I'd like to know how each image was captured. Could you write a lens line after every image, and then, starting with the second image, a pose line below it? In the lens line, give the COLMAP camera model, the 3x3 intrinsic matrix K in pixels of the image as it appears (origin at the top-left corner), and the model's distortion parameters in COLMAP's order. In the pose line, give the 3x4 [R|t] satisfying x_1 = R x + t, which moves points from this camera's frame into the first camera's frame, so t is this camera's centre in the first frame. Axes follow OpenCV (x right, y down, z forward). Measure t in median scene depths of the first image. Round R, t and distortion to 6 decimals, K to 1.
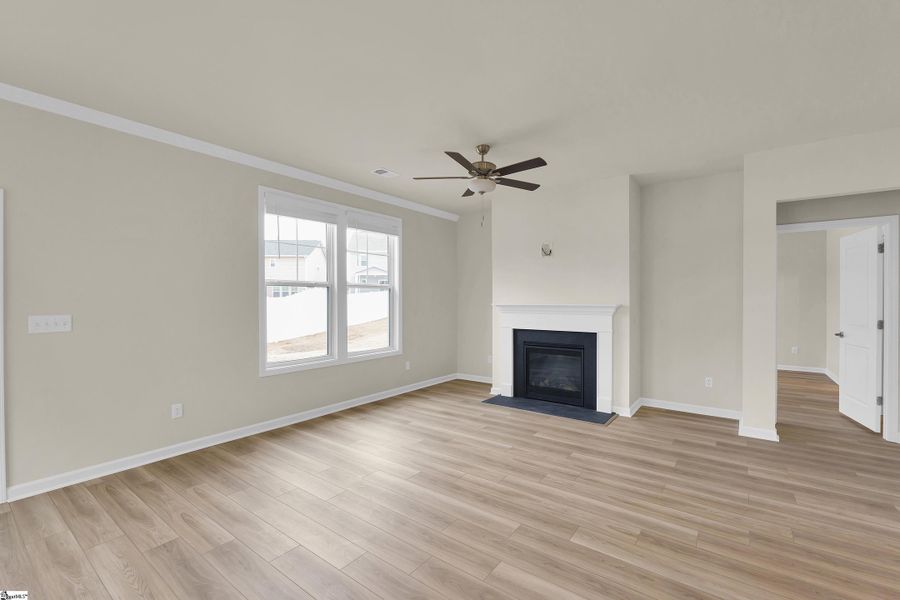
lens RADIAL K [[389.6, 0, 453.6], [0, 389.6, 303.4], [0, 0, 1]] dist [-0.002498, 0.001621]
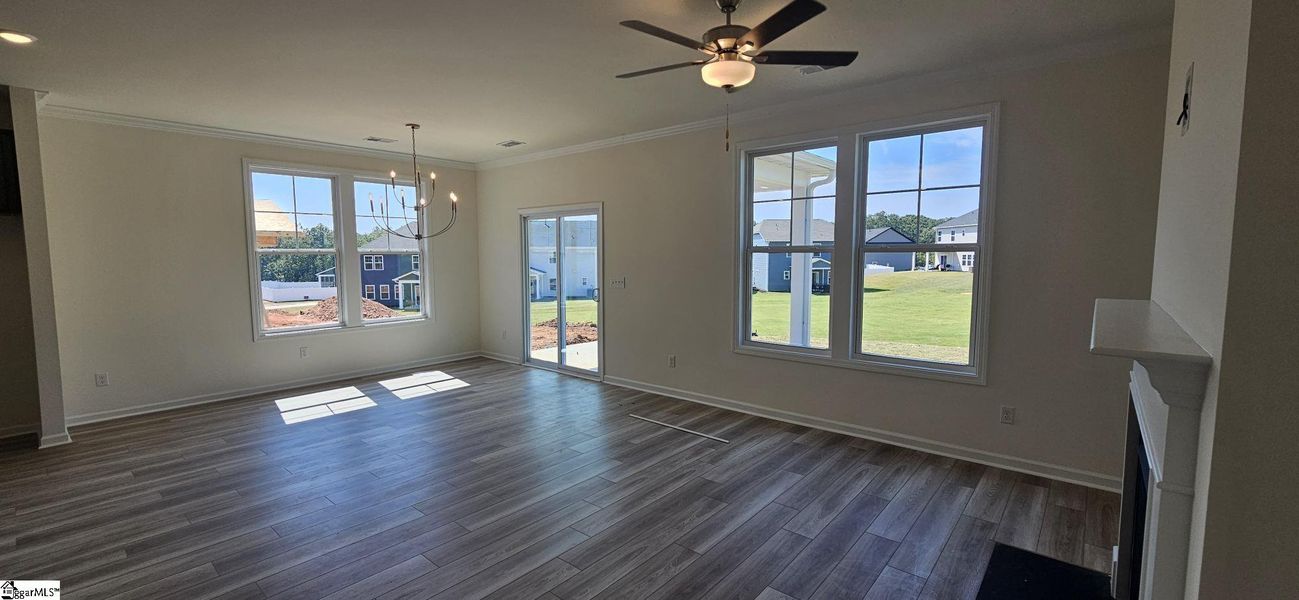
lens RADIAL K [[534.7, 0, 643.2], [0, 534.7, 299.9], [0, 0, 1]] dist [0.001178, -0.000087]
pose [[-0.068349, 0.081626, -0.994317, 0.948783], [-0.011424, 0.996518, 0.082592, -0.046527], [0.997596, 0.017004, -0.067179, 1.057261]]
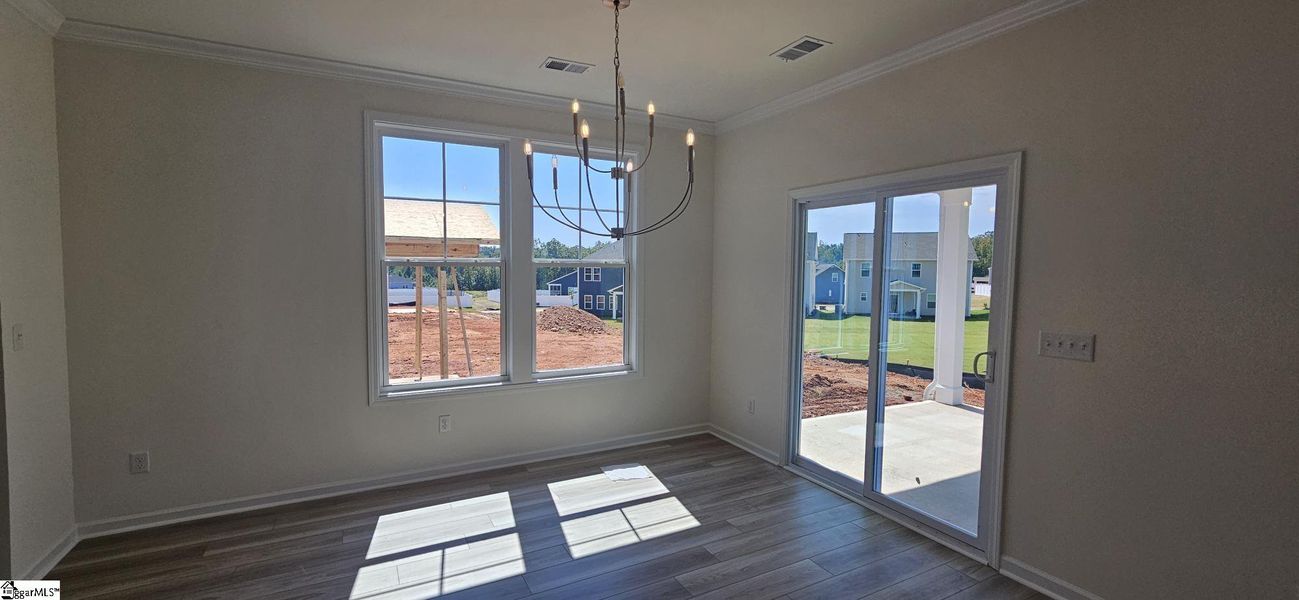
lens RADIAL K [[534.7, 0, 645.1], [0, 534.7, 296.2], [0, 0, 1]] dist [0.001178, -0.000087]
pose [[-0.427116, 0.040364, -0.903295, 0.044737], [-0.025815, 0.998052, 0.056804, -0.048594], [0.903828, 0.047581, -0.425242, 0.631745]]
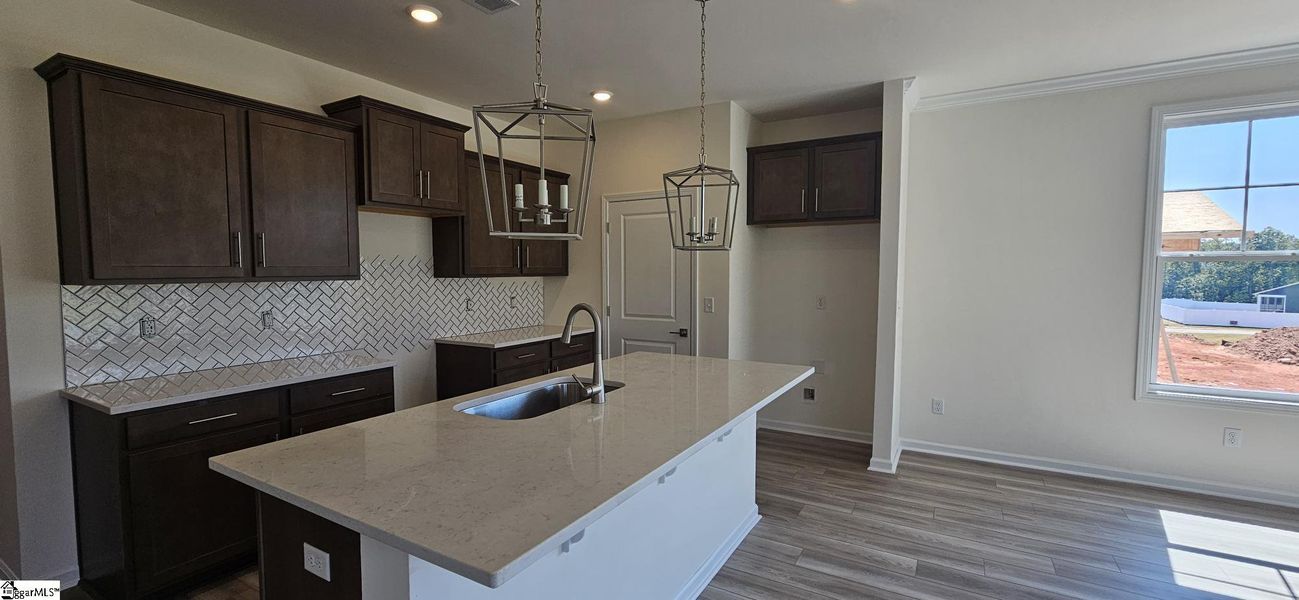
lens RADIAL K [[534.7, 0, 650.9], [0, 534.7, 298.9], [0, 0, 1]] dist [0.001178, -0.000087]
pose [[-0.993970, 0.002262, -0.109633, 0.417138], [-0.005441, 0.997538, 0.069913, -0.029304], [0.109521, 0.070088, -0.991510, 0.642461]]
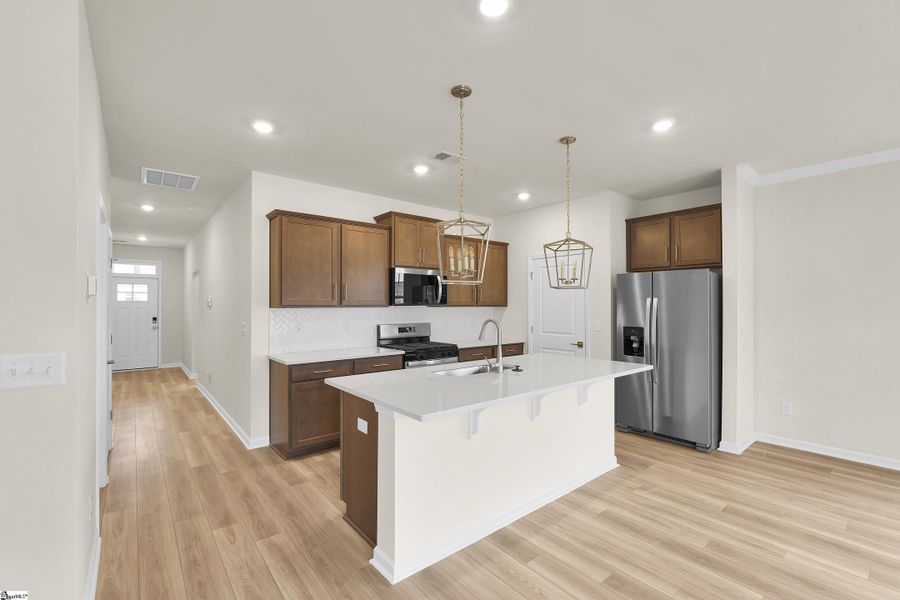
lens RADIAL K [[389.6, 0, 454.0], [0, 389.6, 302.7], [0, 0, 1]] dist [-0.002498, 0.001621]
pose [[-0.971704, -0.002719, 0.236186, 0.302248], [-0.000665, 0.999961, 0.008774, -0.020311], [-0.236200, 0.008369, -0.971668, 0.860669]]
